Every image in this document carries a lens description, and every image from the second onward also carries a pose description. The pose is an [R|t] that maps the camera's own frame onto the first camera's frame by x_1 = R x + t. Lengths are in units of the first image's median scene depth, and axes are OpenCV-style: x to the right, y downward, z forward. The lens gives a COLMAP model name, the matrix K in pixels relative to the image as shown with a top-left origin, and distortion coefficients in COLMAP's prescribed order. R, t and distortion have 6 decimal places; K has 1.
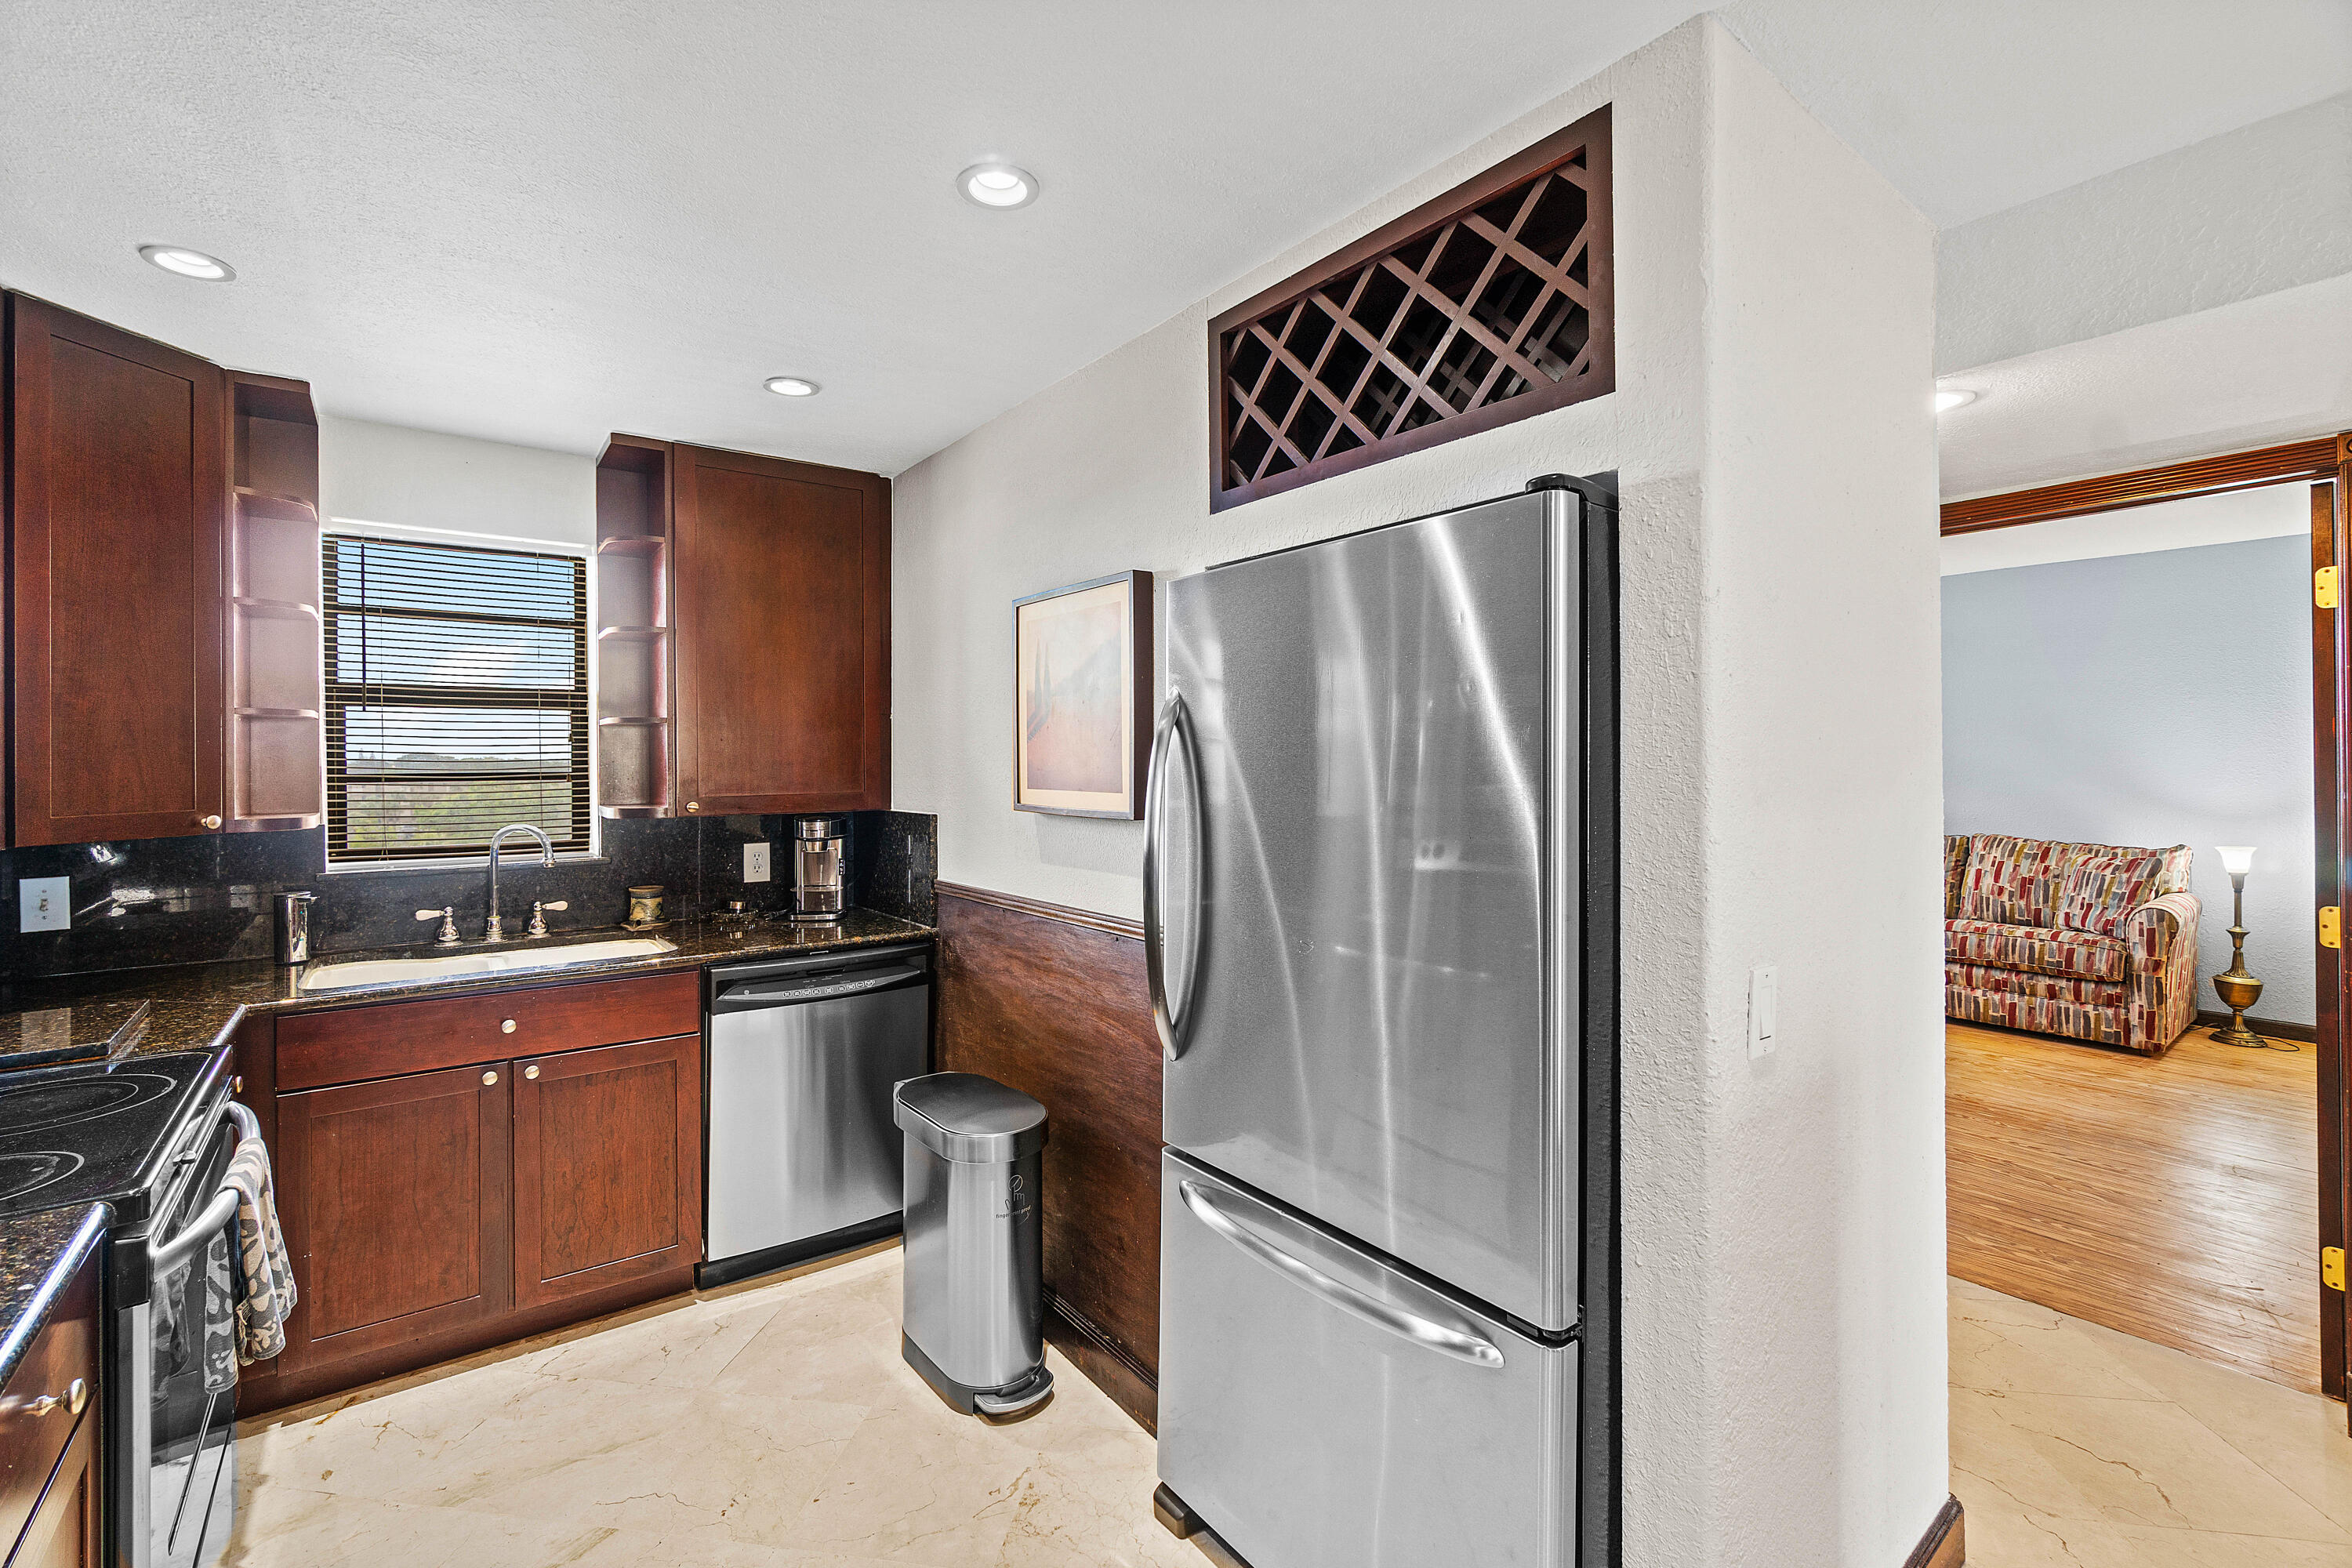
lens RADIAL K [[1026.4, 0, 1154.7], [0, 1026.4, 757.9], [0, 0, 1]] dist [-0.004040, 0.001394]
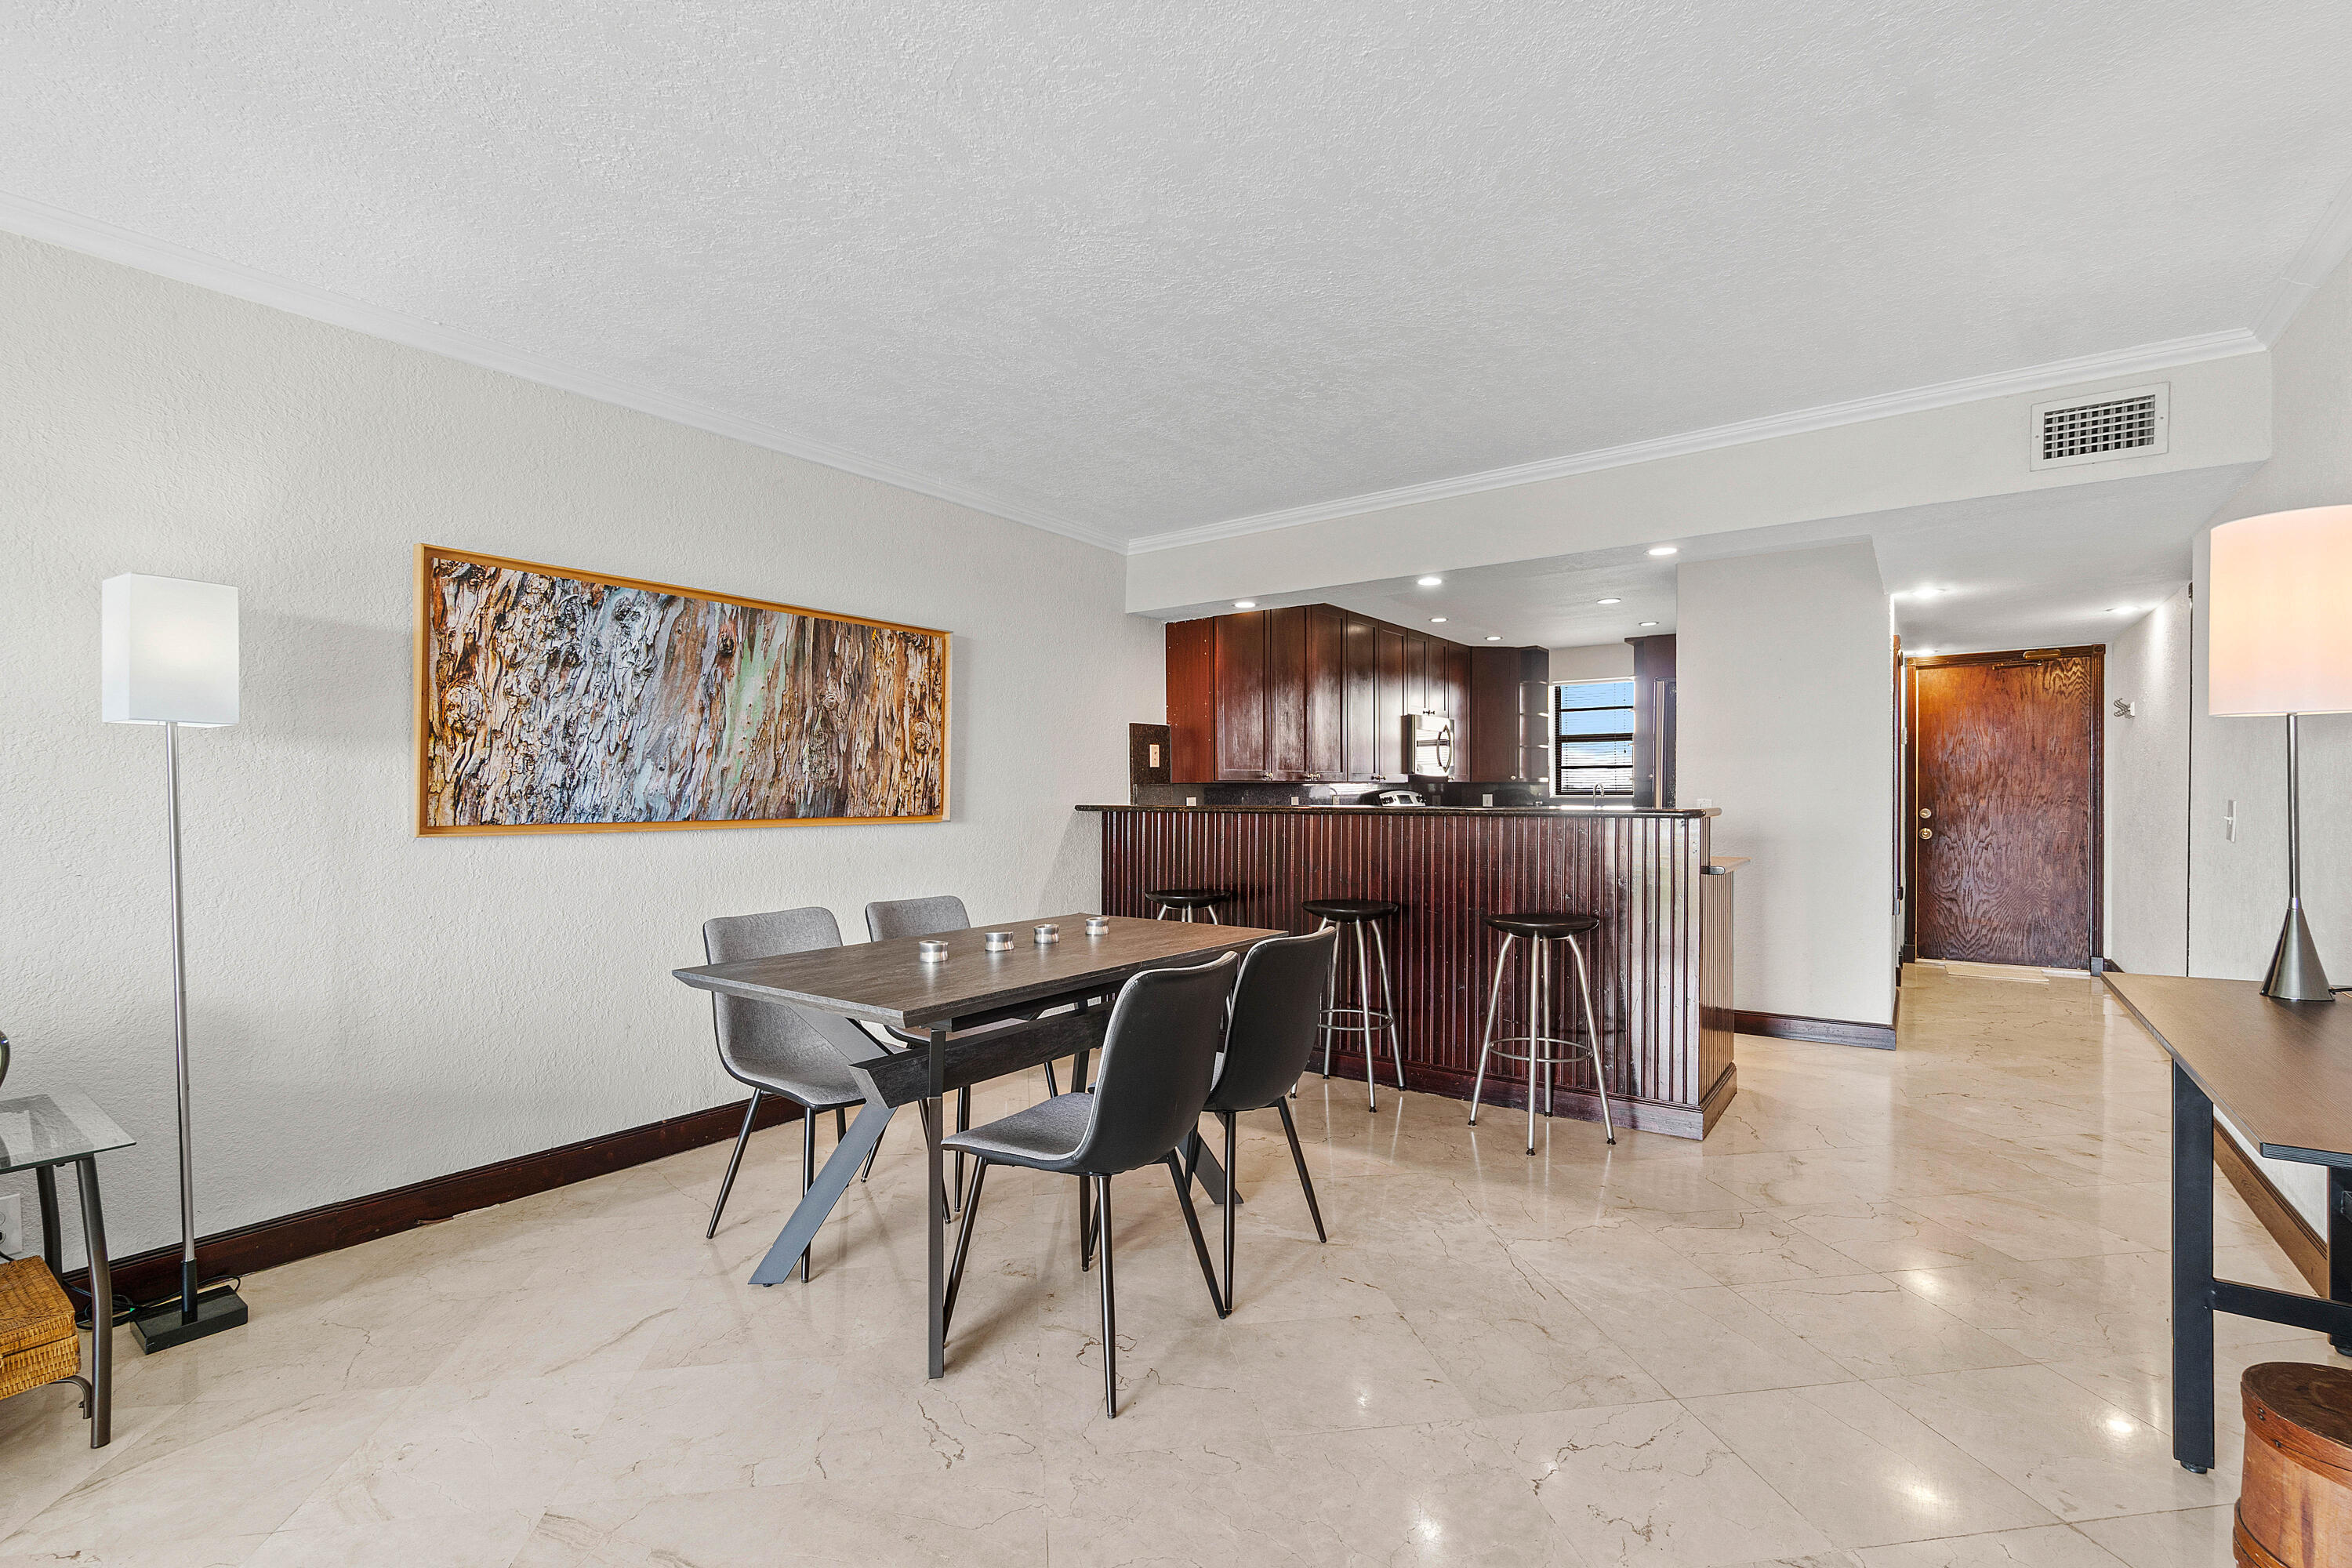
lens RADIAL K [[1035.0, 0, 1176.1], [0, 1035.0, 804.3], [0, 0, 1]] dist [-0.005500, -0.000464]
pose [[0.290487, 0.017219, -0.956724, 1.043651], [-0.000040, 0.999838, 0.017983, 0.043639], [0.956879, -0.005186, 0.290441, -0.557887]]
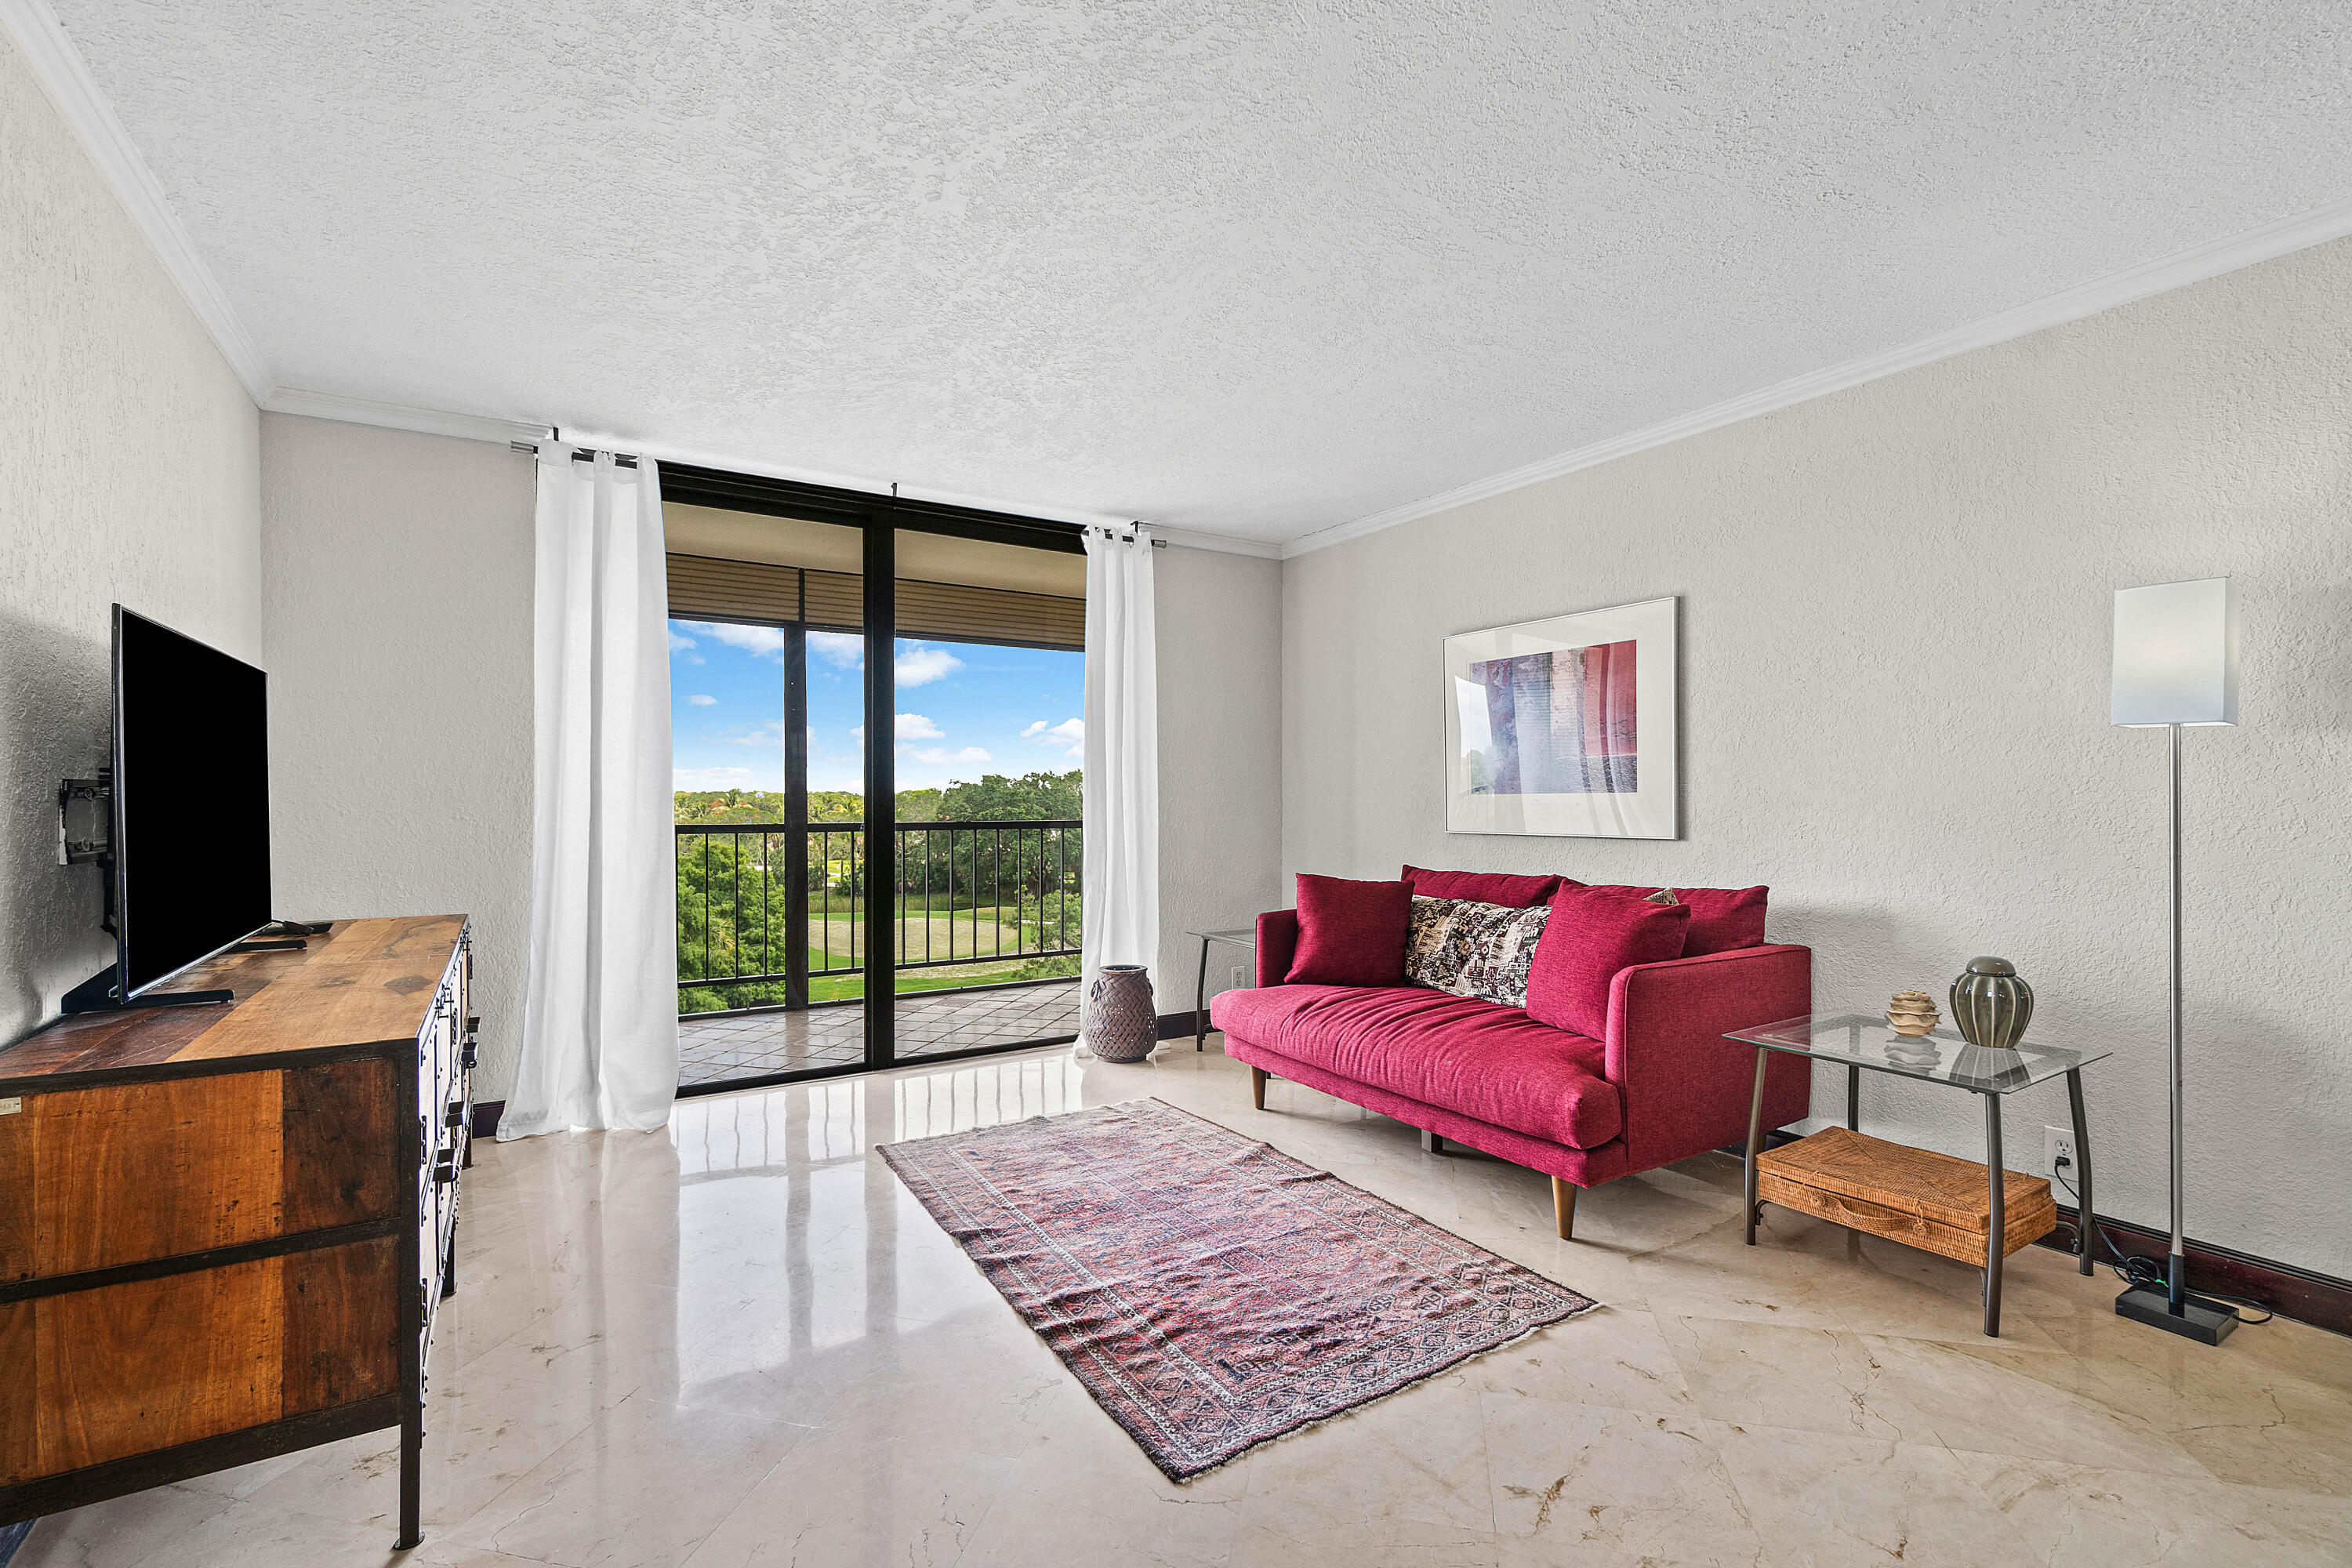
lens RADIAL K [[1026.4, 0, 1148.6], [0, 1026.4, 809.9], [0, 0, 1]] dist [-0.004040, 0.001394]
pose [[-0.995224, 0.007113, 0.097353, 0.895514], [0.008435, 0.999878, 0.013167, 0.044457], [-0.097248, 0.013926, -0.995163, -0.341952]]
